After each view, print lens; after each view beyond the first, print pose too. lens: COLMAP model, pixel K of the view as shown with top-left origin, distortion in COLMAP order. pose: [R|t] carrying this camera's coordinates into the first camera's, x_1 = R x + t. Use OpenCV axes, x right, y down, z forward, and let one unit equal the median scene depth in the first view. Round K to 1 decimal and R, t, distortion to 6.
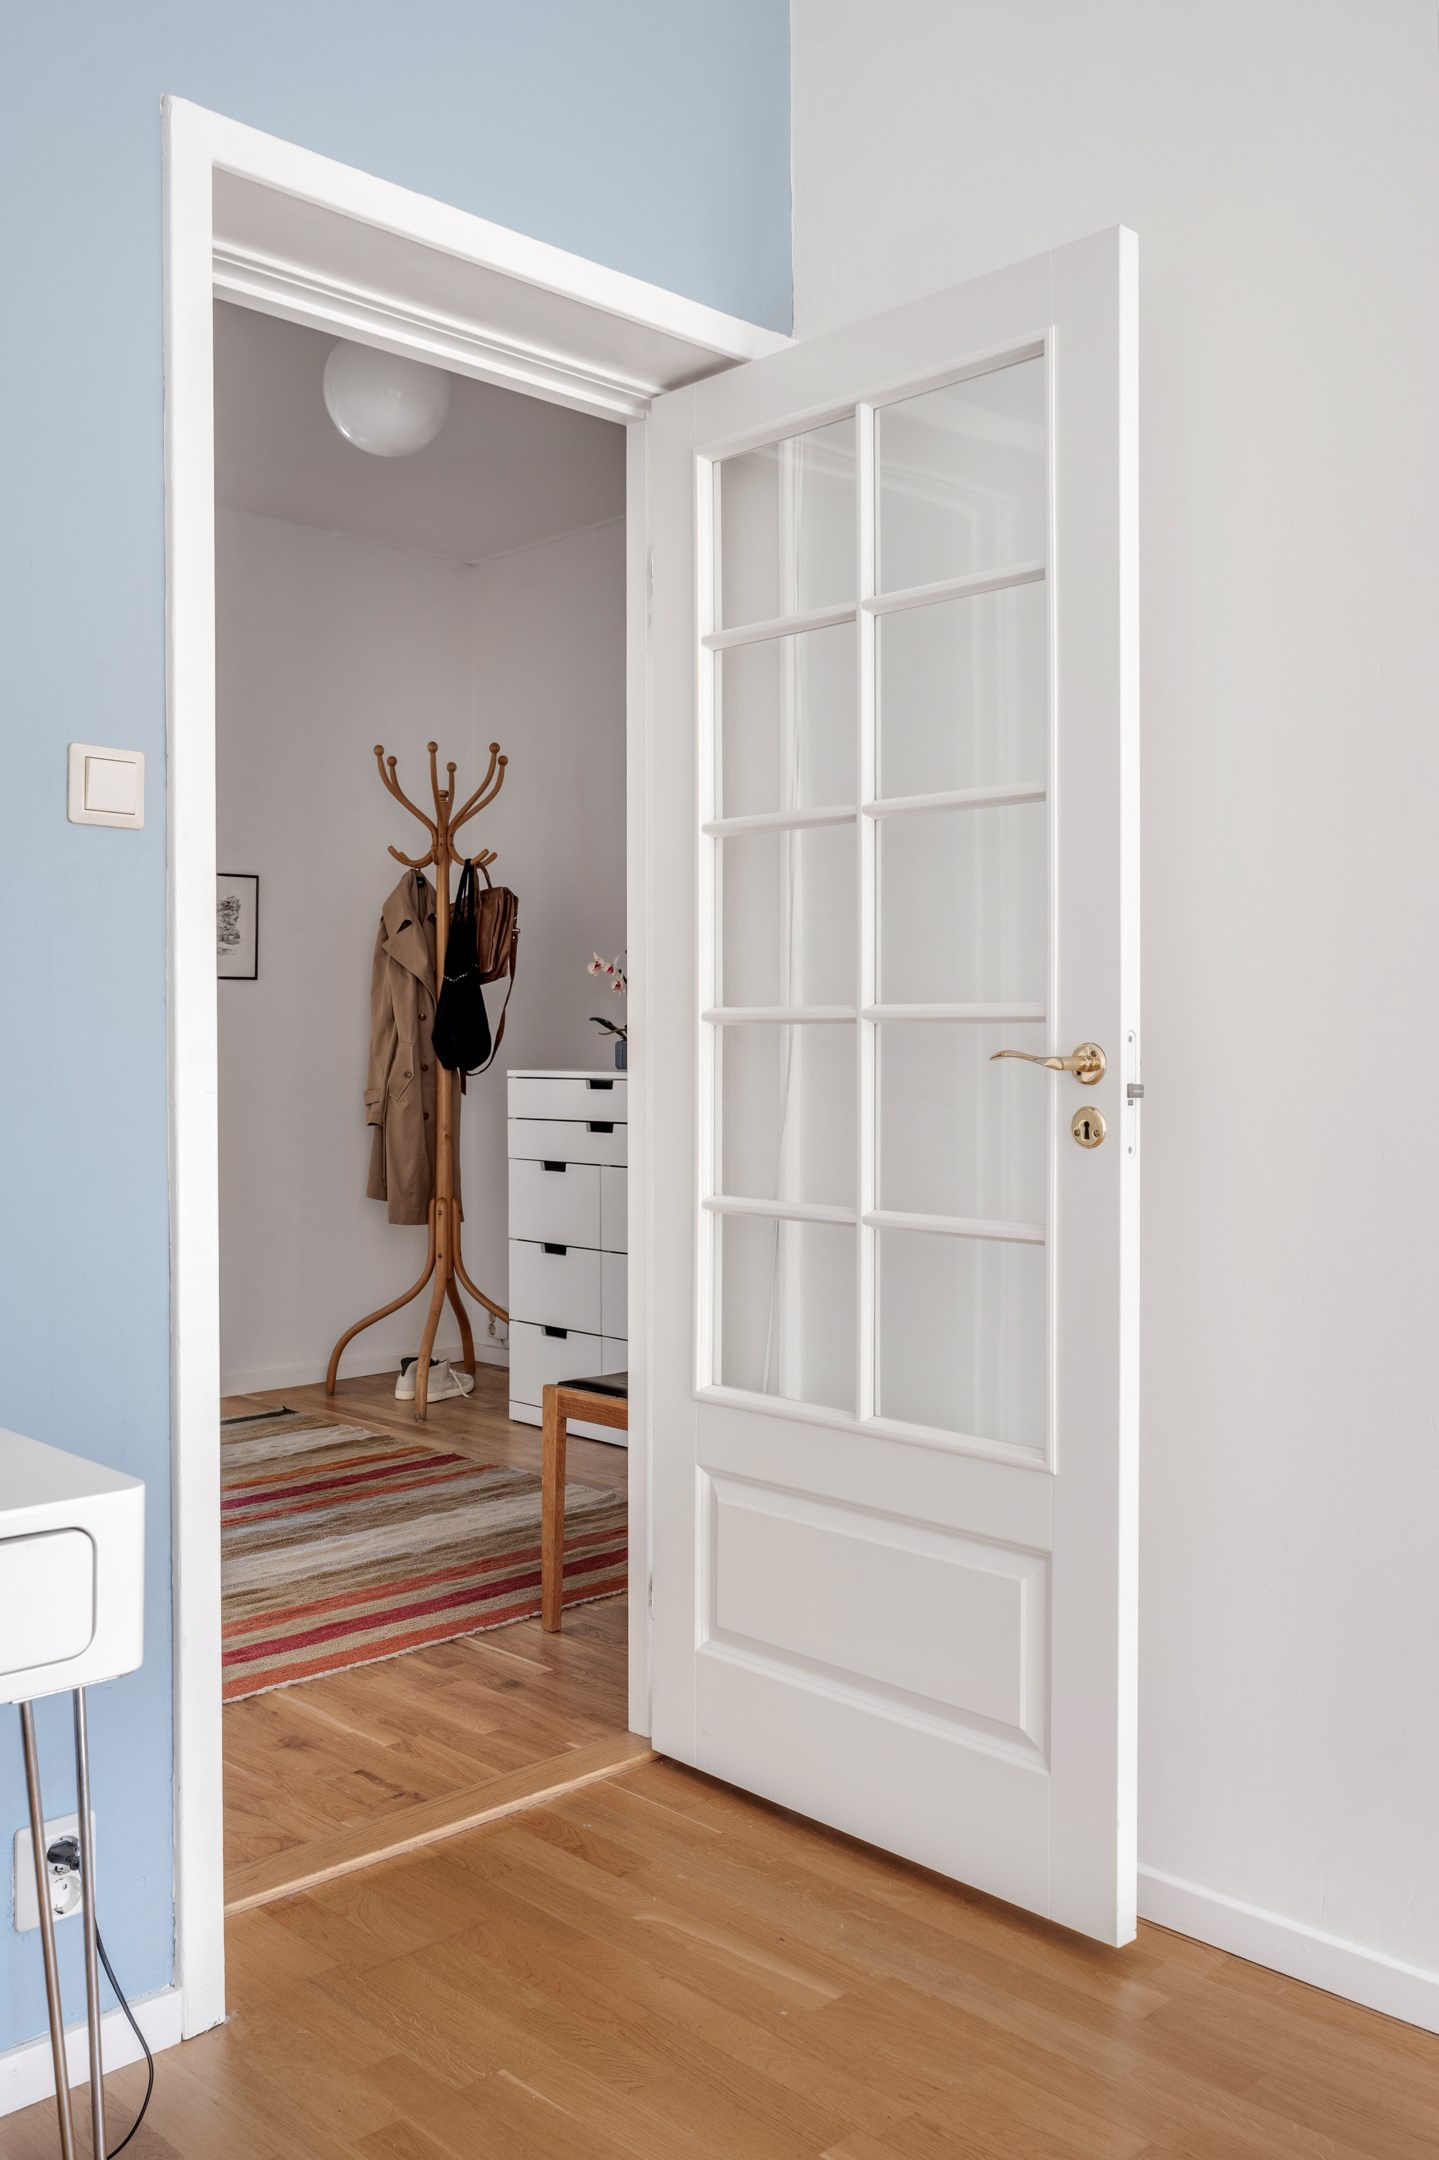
lens RADIAL K [[1836.8, 0, 718.2], [0, 1836.8, 1030.1], [0, 0, 1]] dist [-0.007662, -0.003118]
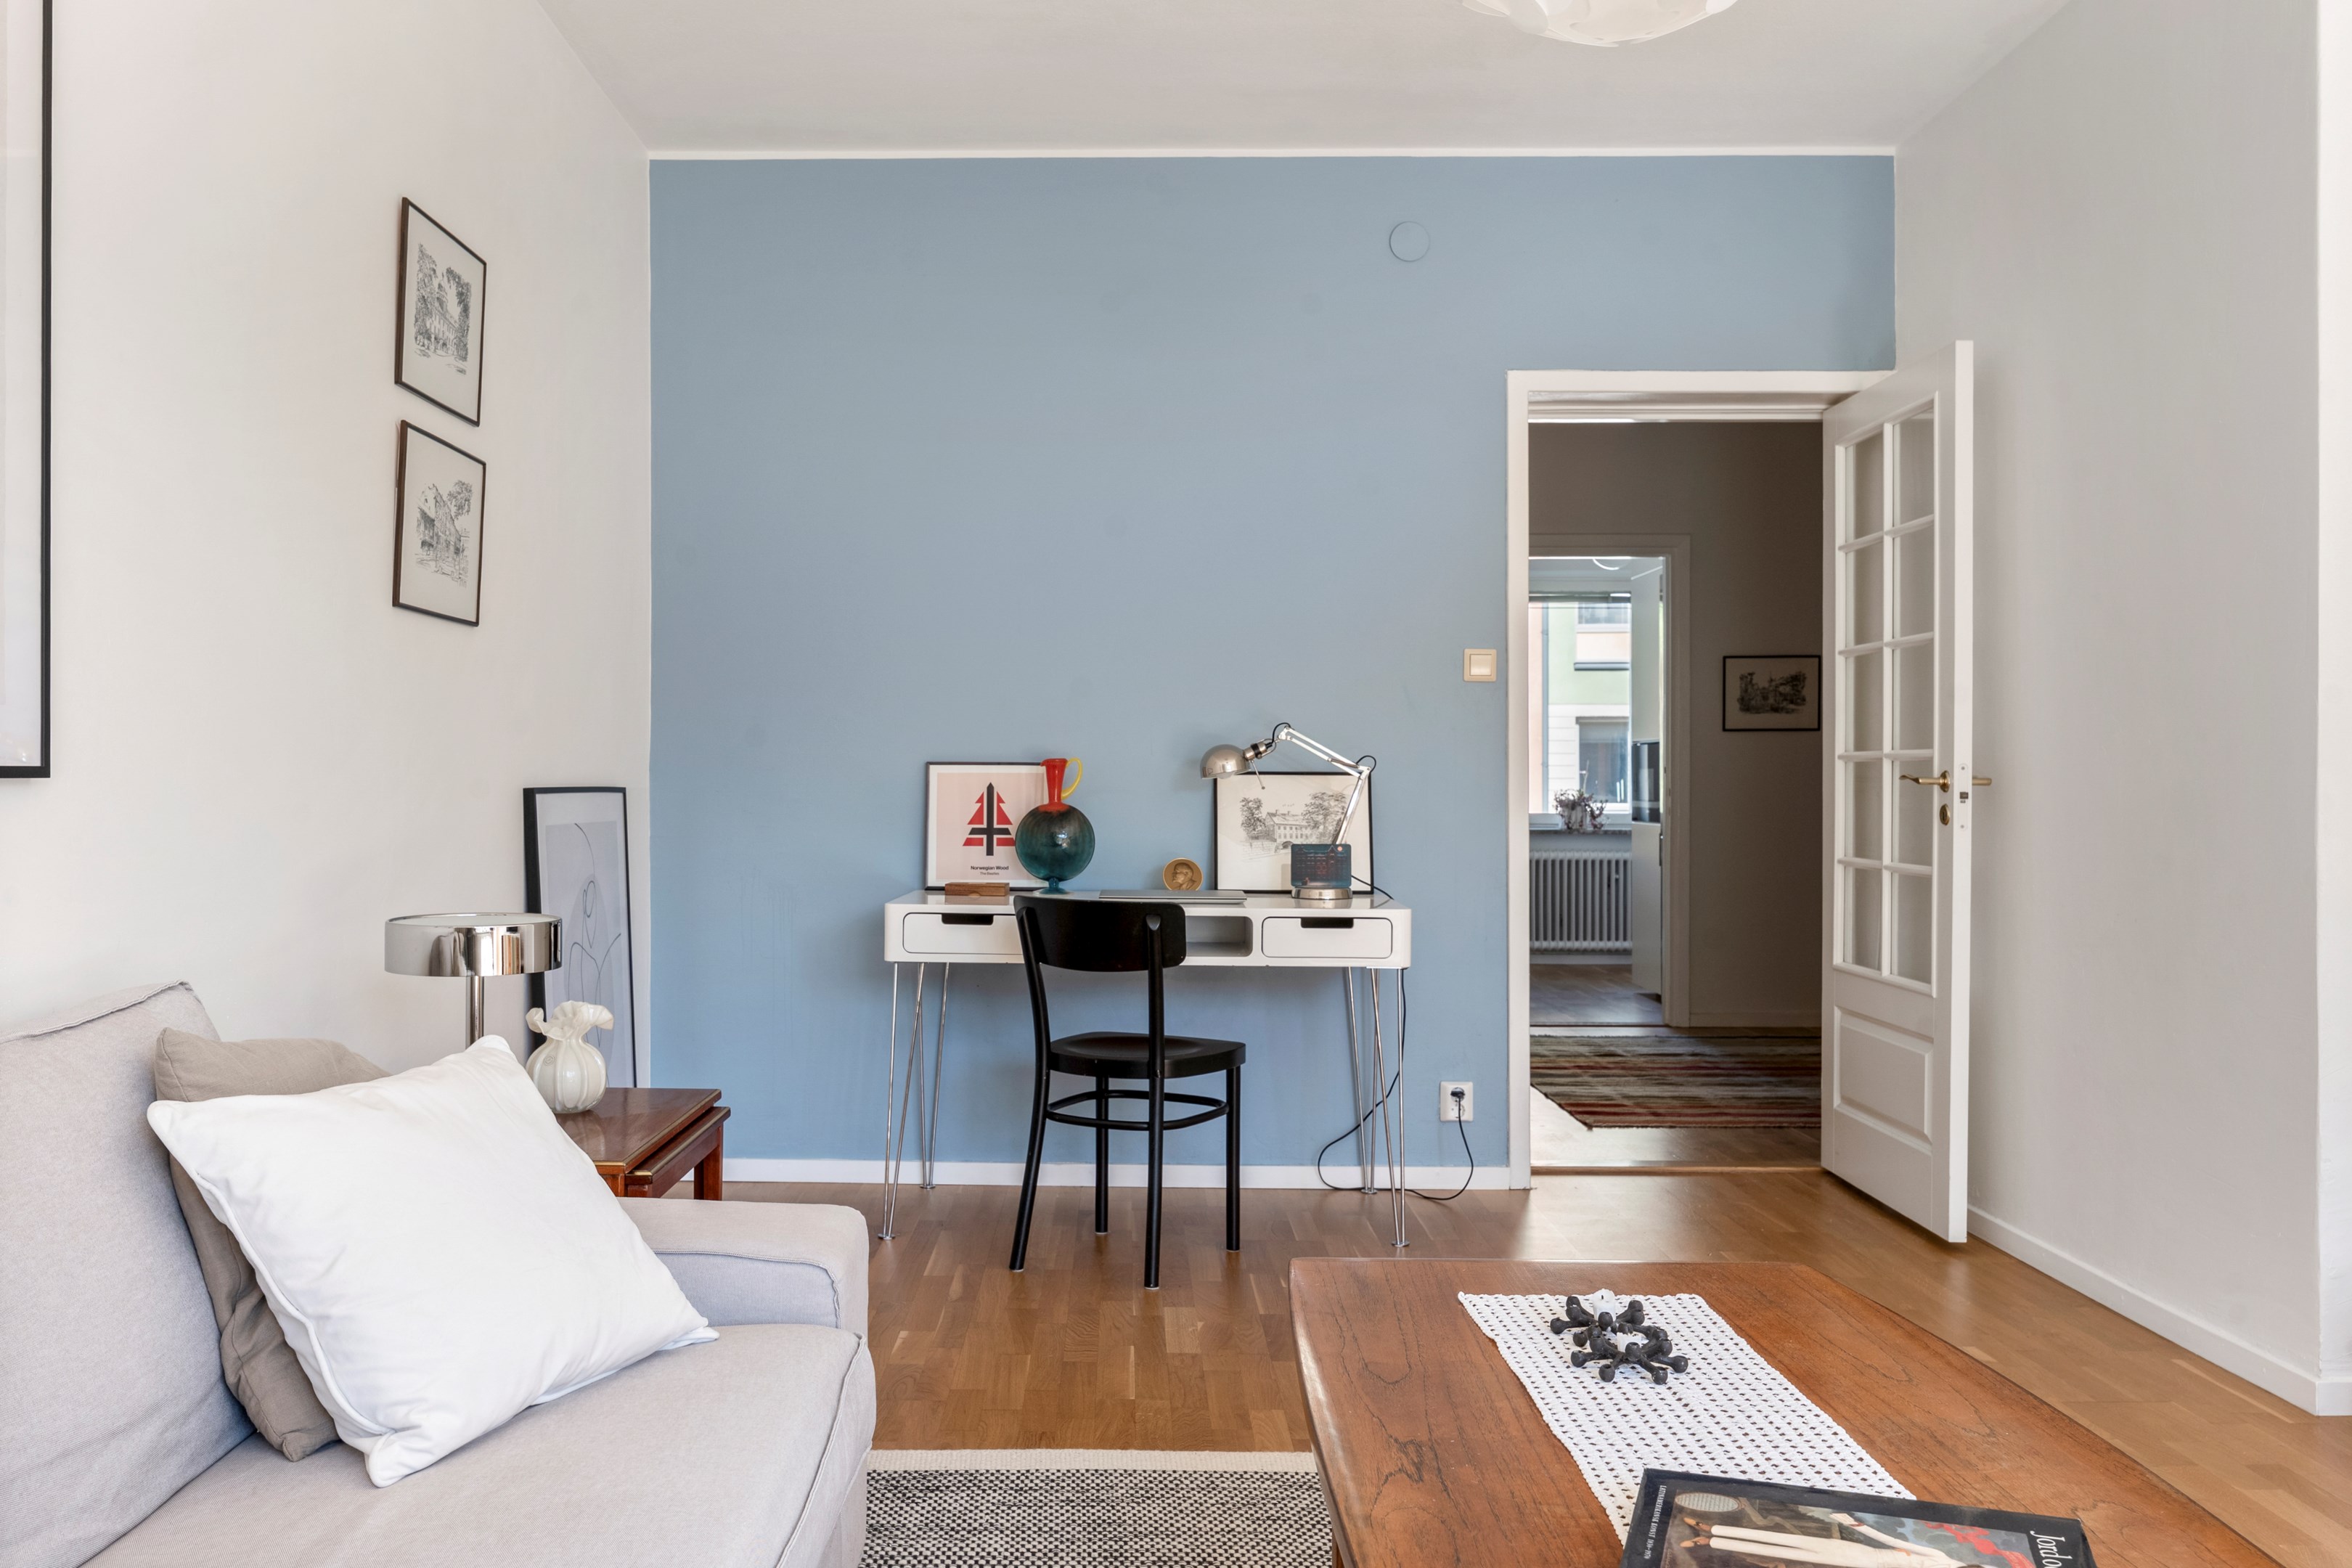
lens RADIAL K [[1662.5, 0, 1176.0], [0, 1662.5, 784.0], [0, 0, 1]] dist [0.006240, 0.001535]
pose [[0.728623, 0.004141, -0.684903, 0.564986], [-0.000199, 0.999983, 0.005834, 0.008192], [0.684915, -0.004114, 0.728611, -0.565756]]
